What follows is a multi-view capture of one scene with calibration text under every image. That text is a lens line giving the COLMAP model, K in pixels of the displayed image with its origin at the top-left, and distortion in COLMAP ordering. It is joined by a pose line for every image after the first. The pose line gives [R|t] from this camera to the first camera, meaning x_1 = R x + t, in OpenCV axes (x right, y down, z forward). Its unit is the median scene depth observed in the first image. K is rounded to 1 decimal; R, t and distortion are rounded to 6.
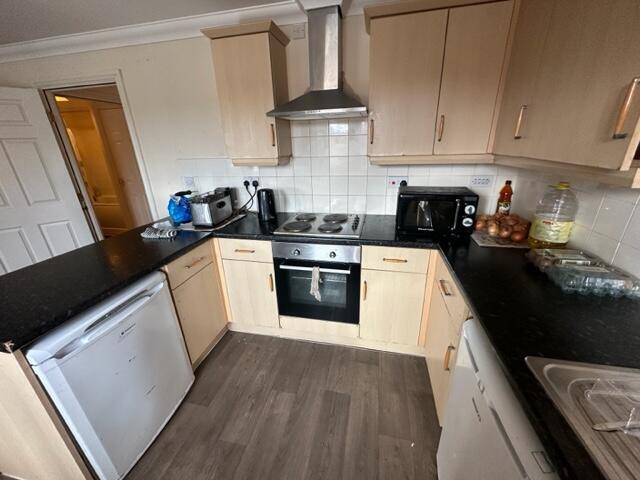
lens RADIAL K [[255.7, 0, 317.8], [0, 255.7, 240.2], [0, 0, 1]] dist [-0.003988, 0.000522]
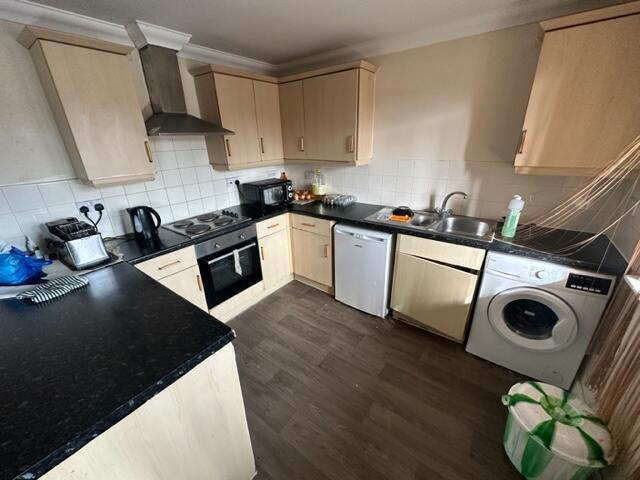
lens RADIAL K [[255.7, 0, 320.0], [0, 255.7, 240.7], [0, 0, 1]] dist [-0.003988, 0.000522]
pose [[0.403728, -0.323454, 0.855793, -0.936402], [0.337408, 0.922119, 0.189347, -0.039581], [-0.850388, 0.212306, 0.481421, -0.017725]]
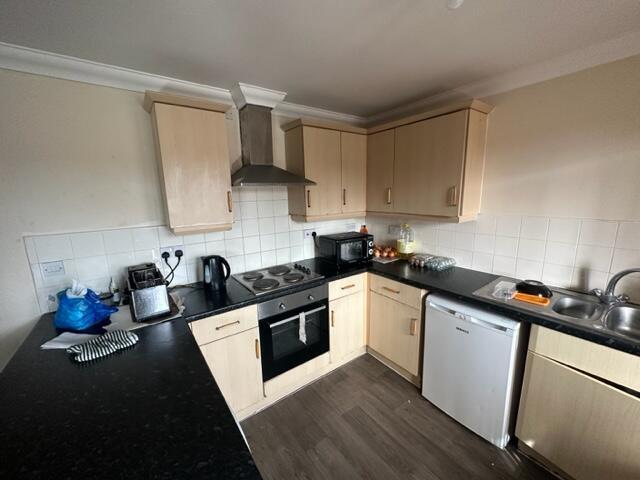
lens RADIAL K [[255.7, 0, 319.8], [0, 255.7, 239.8], [0, 0, 1]] dist [-0.003988, 0.000522]
pose [[0.653847, -0.122378, 0.746664, -0.748505], [0.271623, 0.959016, -0.080676, -0.089208], [-0.706190, 0.255561, 0.660291, 0.118952]]
